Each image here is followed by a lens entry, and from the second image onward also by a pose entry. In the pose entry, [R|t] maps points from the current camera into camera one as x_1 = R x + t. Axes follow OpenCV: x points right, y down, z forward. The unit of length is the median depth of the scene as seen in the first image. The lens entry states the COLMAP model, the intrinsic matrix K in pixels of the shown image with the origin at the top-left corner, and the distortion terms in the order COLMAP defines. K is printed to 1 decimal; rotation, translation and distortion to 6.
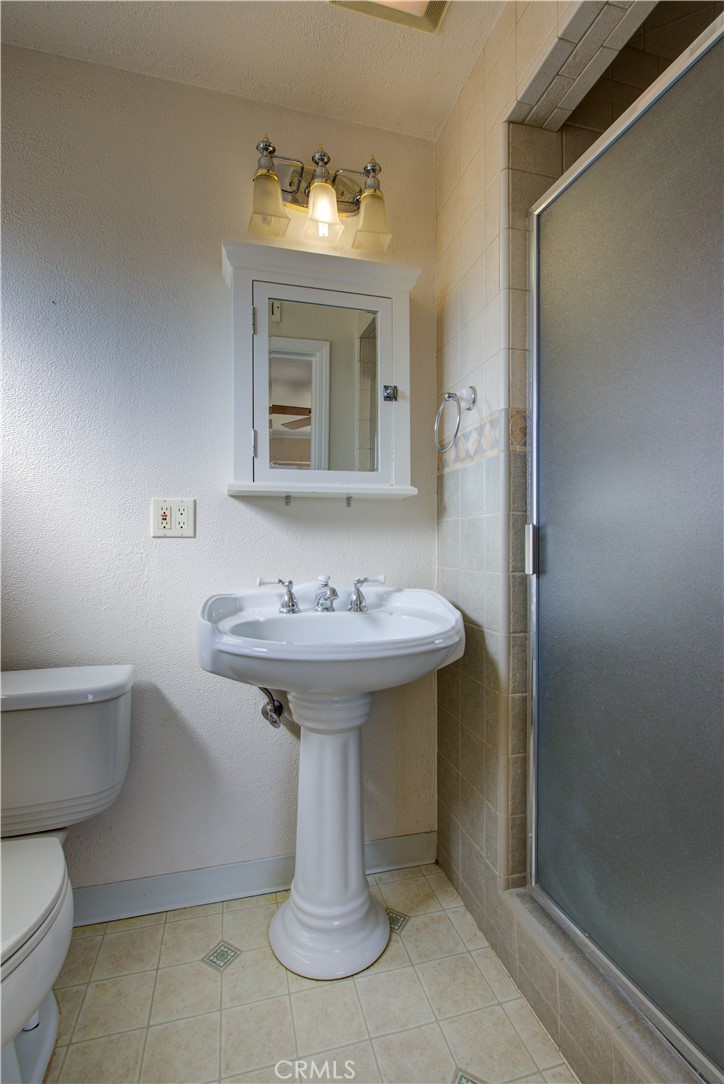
lens RADIAL K [[501.5, 0, 382.7], [0, 501.5, 553.7], [0, 0, 1]] dist [-0.013602, 0.006854]
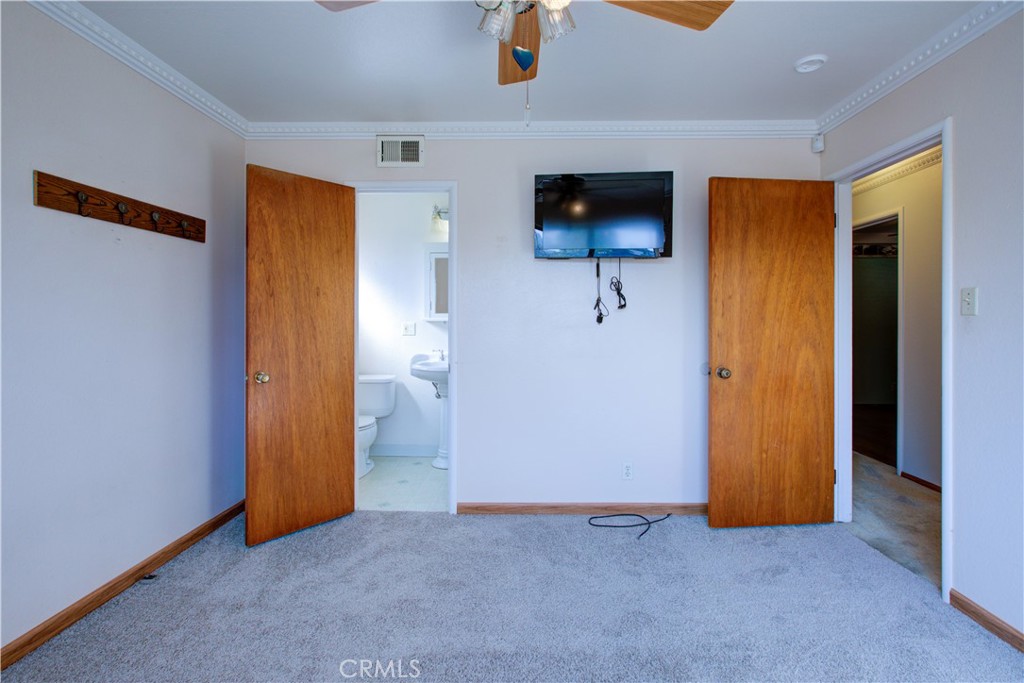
lens RADIAL K [[473.7, 0, 513.5], [0, 473.7, 334.4], [0, 0, 1]] dist [-0.013602, 0.006854]
pose [[0.957959, 0.007536, -0.286805, 1.078318], [-0.004539, 0.999928, 0.011113, -0.077533], [0.286868, -0.009343, 0.957924, -1.670158]]
